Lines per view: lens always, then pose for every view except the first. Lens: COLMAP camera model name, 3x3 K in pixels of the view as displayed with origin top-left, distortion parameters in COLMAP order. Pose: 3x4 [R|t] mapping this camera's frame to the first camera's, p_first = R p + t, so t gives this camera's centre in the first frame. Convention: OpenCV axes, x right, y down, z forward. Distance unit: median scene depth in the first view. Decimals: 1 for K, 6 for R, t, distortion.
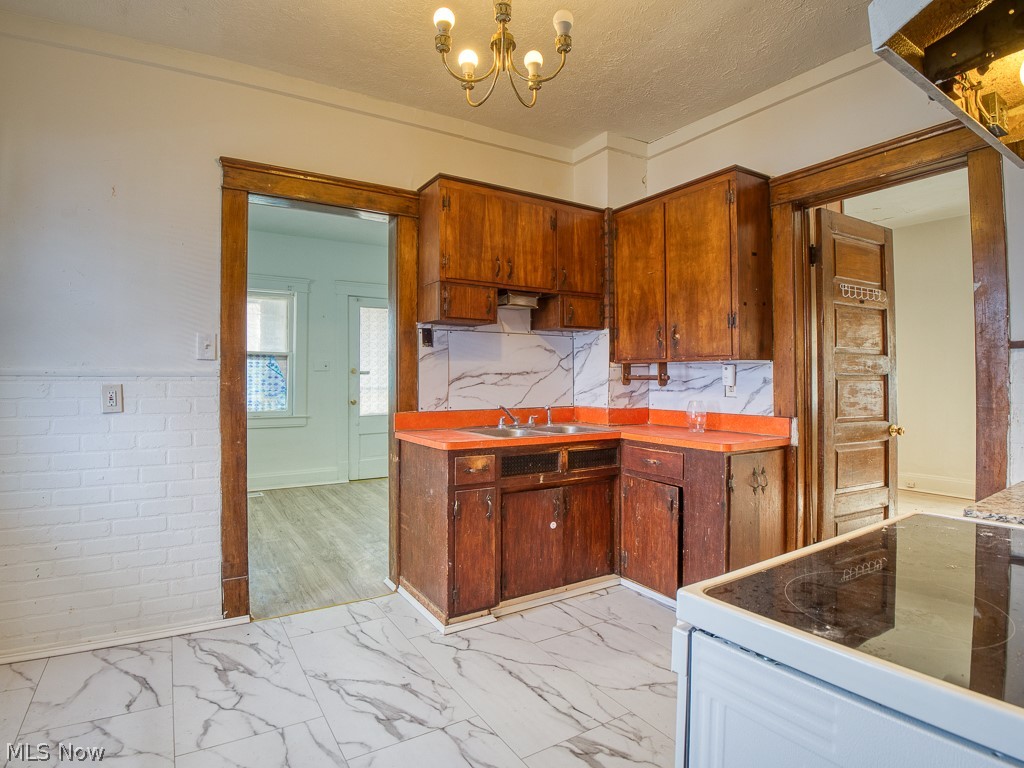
lens RADIAL K [[553.2, 0, 507.8], [0, 553.2, 369.8], [0, 0, 1]] dist [-0.013919, -0.030540]
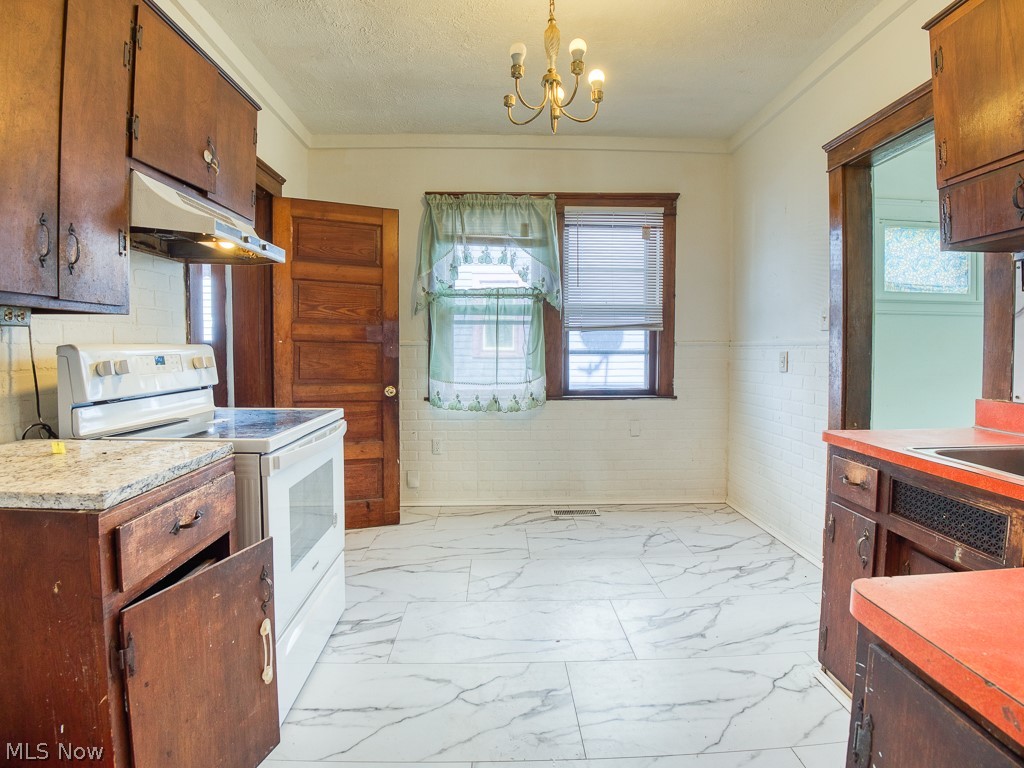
lens RADIAL K [[502.9, 0, 505.8], [0, 502.9, 367.6], [0, 0, 1]] dist [-0.041460, -0.006914]
pose [[-0.506205, 0.029306, -0.861915, 0.568235], [0.011788, 0.999564, 0.027063, 0.019099], [0.862333, 0.003539, -0.506330, 0.806983]]
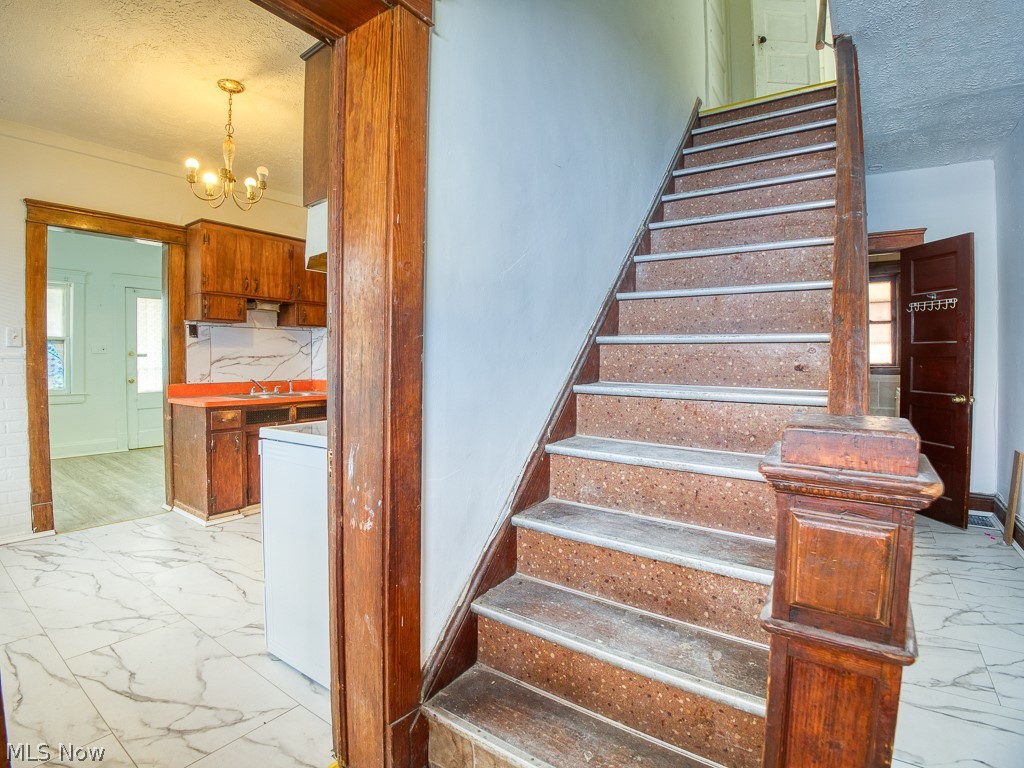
lens RADIAL K [[505.0, 0, 511.0], [0, 505.0, 369.3], [0, 0, 1]] dist [-0.046756, -0.007341]
pose [[0.924305, -0.005342, 0.381618, 0.125434], [-0.007418, 0.999462, 0.031958, -0.007724], [-0.381583, -0.032370, 0.923768, -0.488713]]
